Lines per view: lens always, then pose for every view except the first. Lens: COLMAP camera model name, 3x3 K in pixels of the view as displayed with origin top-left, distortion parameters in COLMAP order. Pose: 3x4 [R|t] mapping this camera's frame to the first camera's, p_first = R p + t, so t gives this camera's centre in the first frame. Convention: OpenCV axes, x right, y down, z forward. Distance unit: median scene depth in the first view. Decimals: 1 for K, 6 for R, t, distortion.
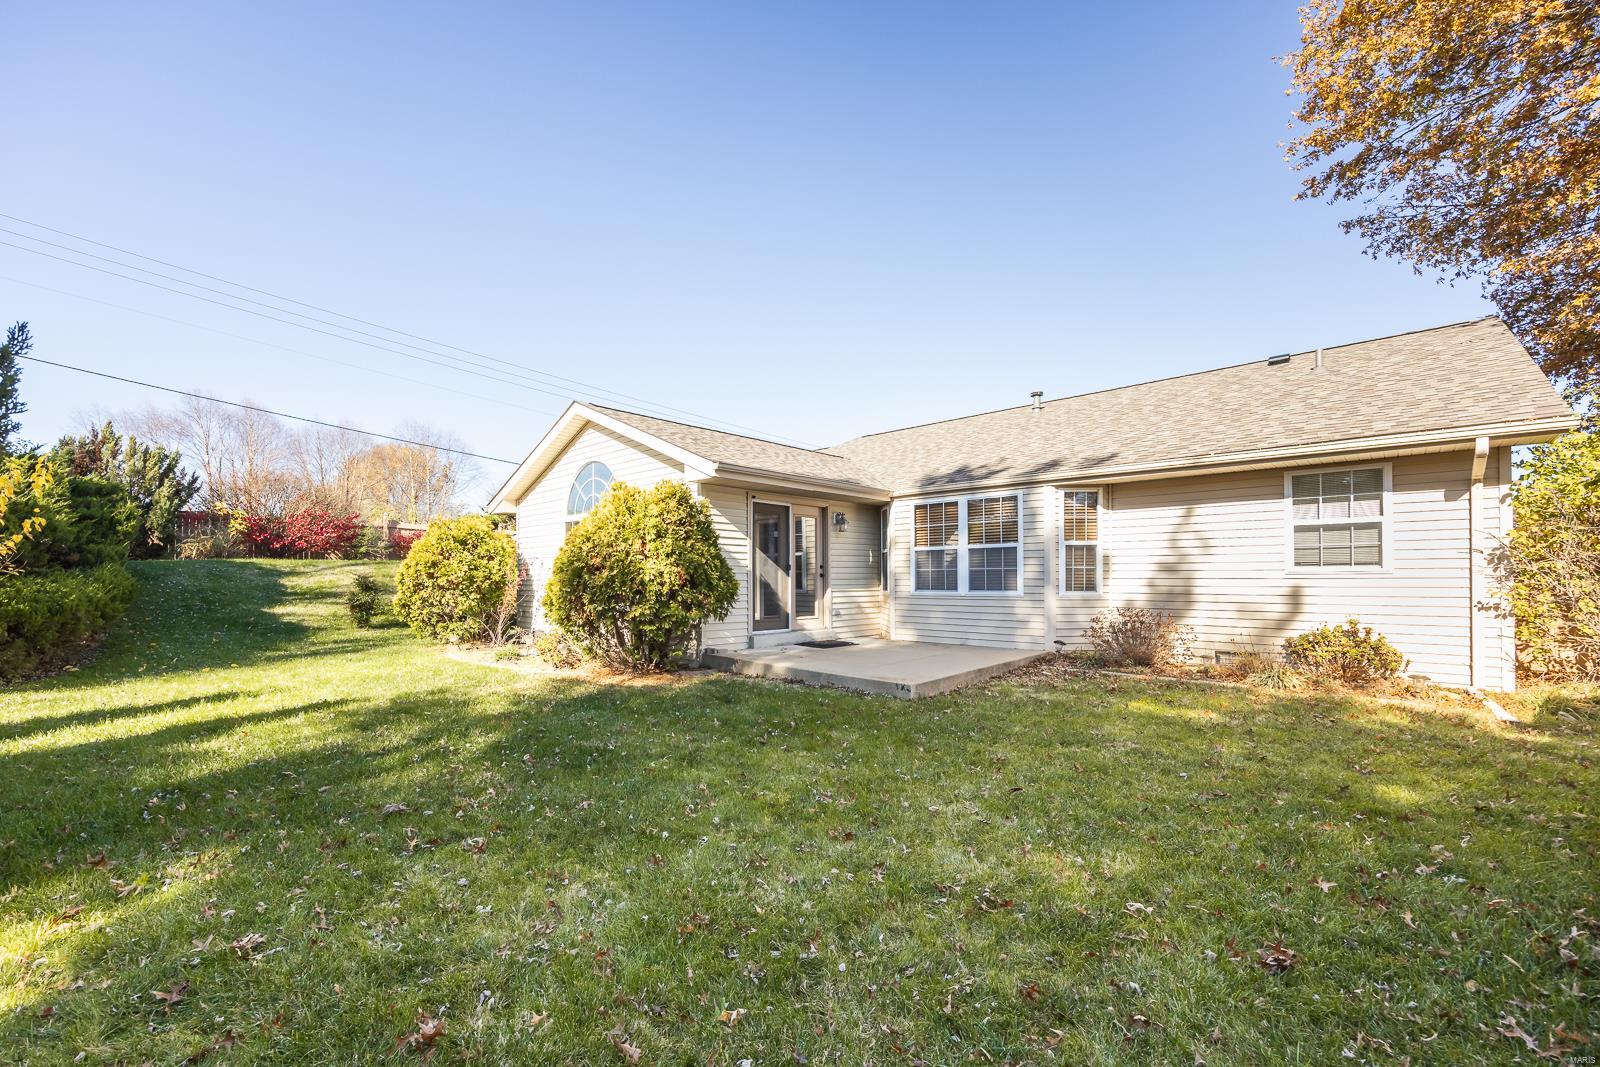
lens RADIAL K [[613.7, 0, 804.3], [0, 613.7, 569.1], [0, 0, 1]] dist [-0.020776, -0.000059]
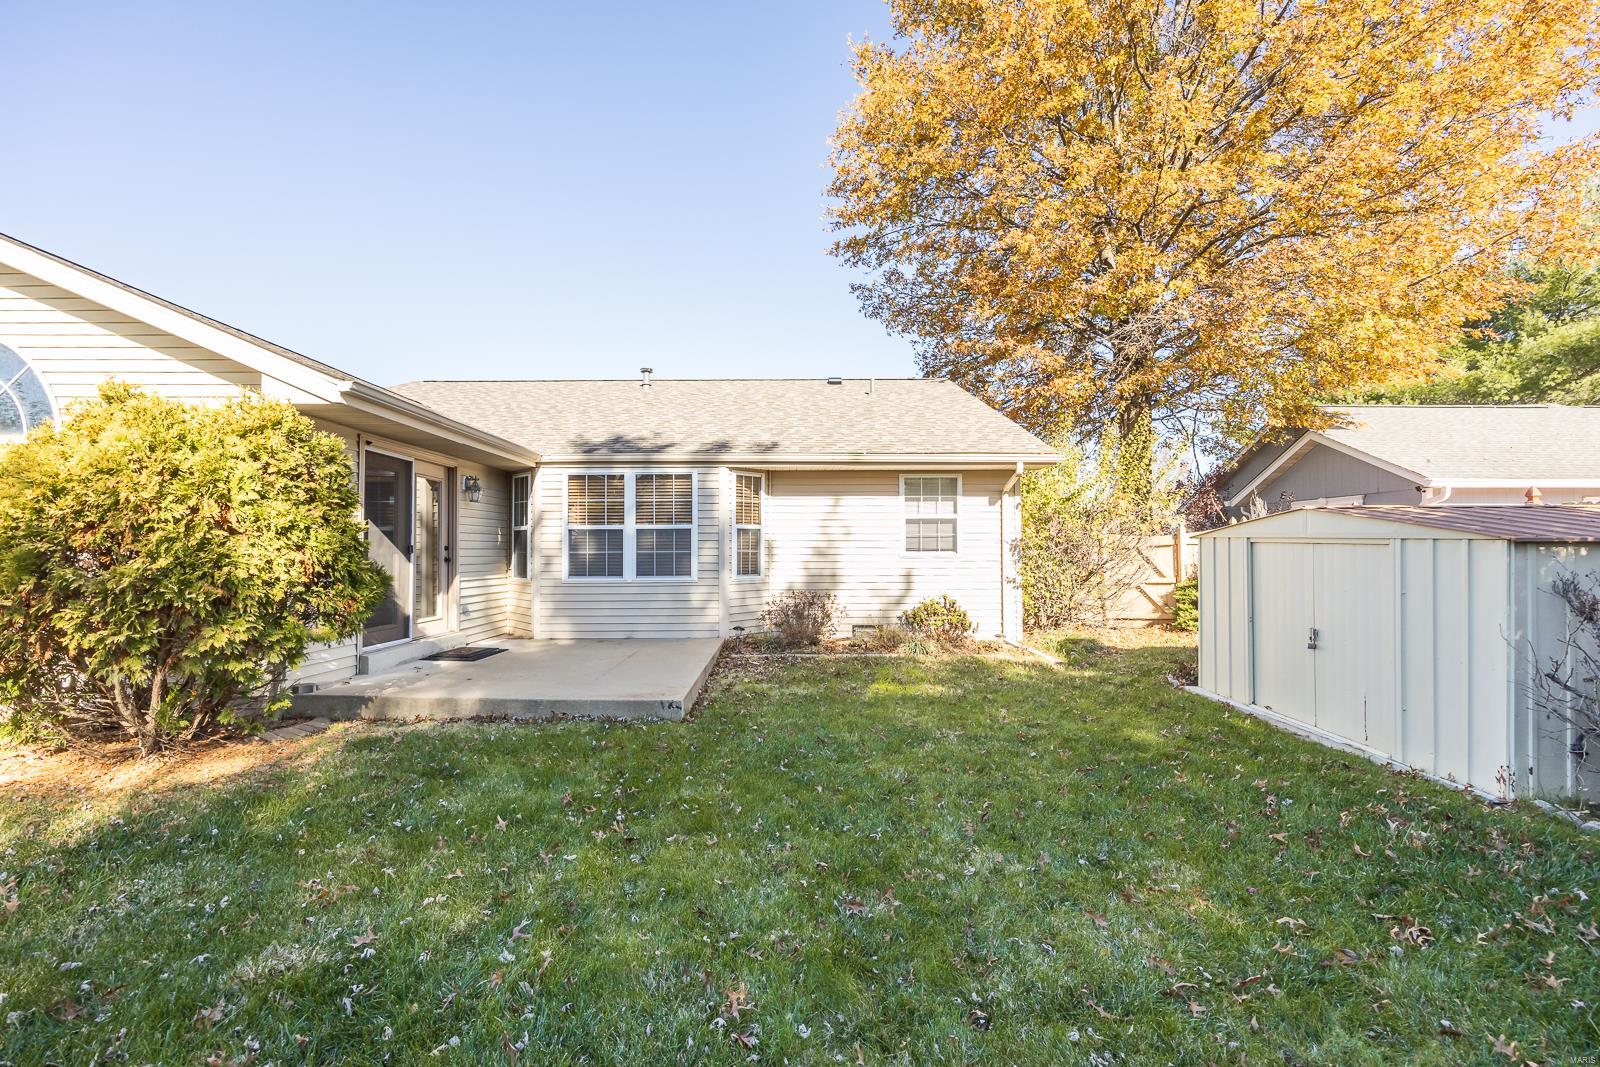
lens RADIAL K [[621.3, 0, 800.0], [0, 621.3, 533.5], [0, 0, 1]] dist [-0.008687, 0.000102]
pose [[0.744985, 0.023376, 0.666672, -0.169239], [-0.009521, 0.999657, -0.024412, -0.007703], [-0.667014, 0.011839, 0.744951, 0.186135]]
